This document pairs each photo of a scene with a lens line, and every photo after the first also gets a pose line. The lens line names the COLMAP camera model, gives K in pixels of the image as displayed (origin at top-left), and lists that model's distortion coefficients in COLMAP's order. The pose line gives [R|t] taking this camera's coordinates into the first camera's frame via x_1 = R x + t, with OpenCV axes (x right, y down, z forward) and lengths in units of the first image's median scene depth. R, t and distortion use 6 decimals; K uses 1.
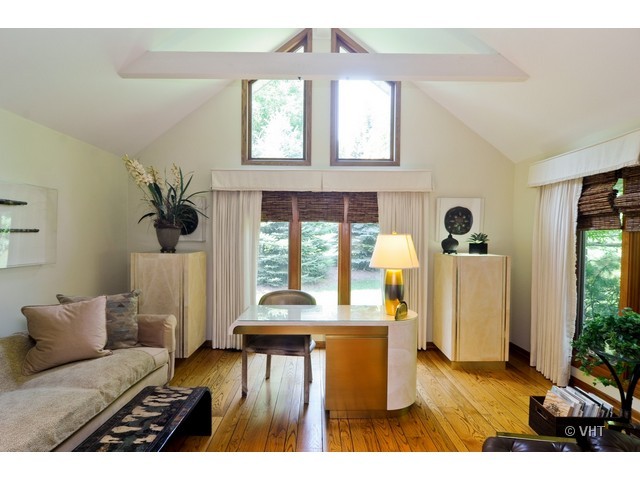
lens RADIAL K [[347.5, 0, 319.3], [0, 347.5, 239.4], [0, 0, 1]] dist [-0.004187, -0.000080]
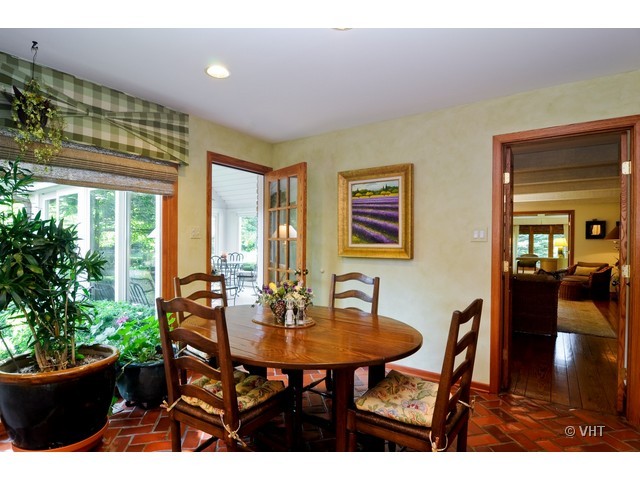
lens RADIAL K [[347.5, 0, 320.8], [0, 347.5, 237.9], [0, 0, 1]] dist [-0.004187, -0.000080]
pose [[0.827690, -0.002848, -0.561178, 0.110565], [-0.008349, 0.999814, -0.017388, 0.049847], [0.561123, 0.019078, 0.827512, -2.538440]]
